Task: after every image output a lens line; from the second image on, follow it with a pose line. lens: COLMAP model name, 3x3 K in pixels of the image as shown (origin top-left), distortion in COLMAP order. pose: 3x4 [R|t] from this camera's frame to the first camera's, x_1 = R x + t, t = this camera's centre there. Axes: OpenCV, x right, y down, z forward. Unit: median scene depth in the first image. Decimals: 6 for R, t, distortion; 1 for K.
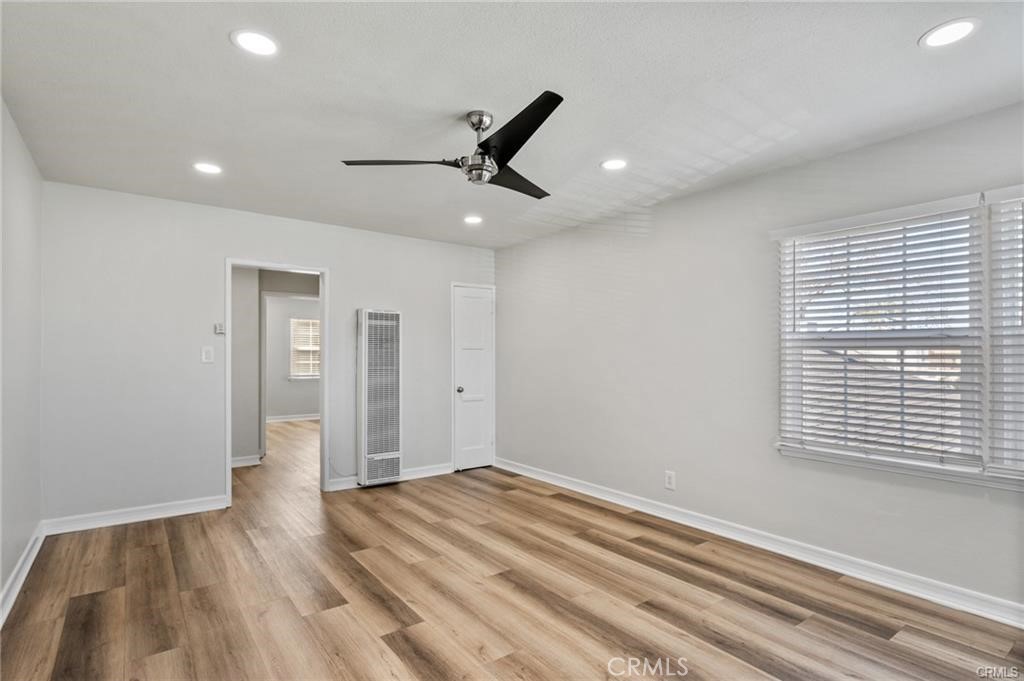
lens RADIAL K [[510.4, 0, 512.1], [0, 510.4, 354.3], [0, 0, 1]] dist [-0.004210, -0.000408]
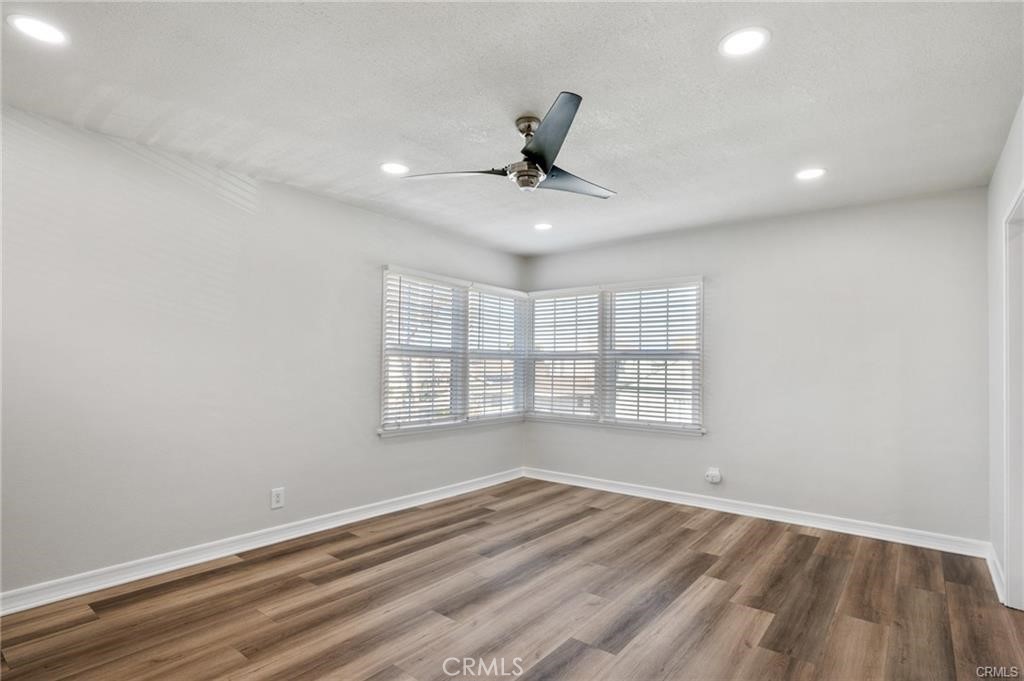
lens RADIAL K [[510.4, 0, 512.1], [0, 510.4, 354.3], [0, 0, 1]] dist [-0.004210, -0.000408]
pose [[-0.246286, 0.012937, 0.969111, -0.857939], [-0.016020, 0.999720, -0.017417, 0.004569], [-0.969065, -0.019815, -0.246009, 1.071524]]
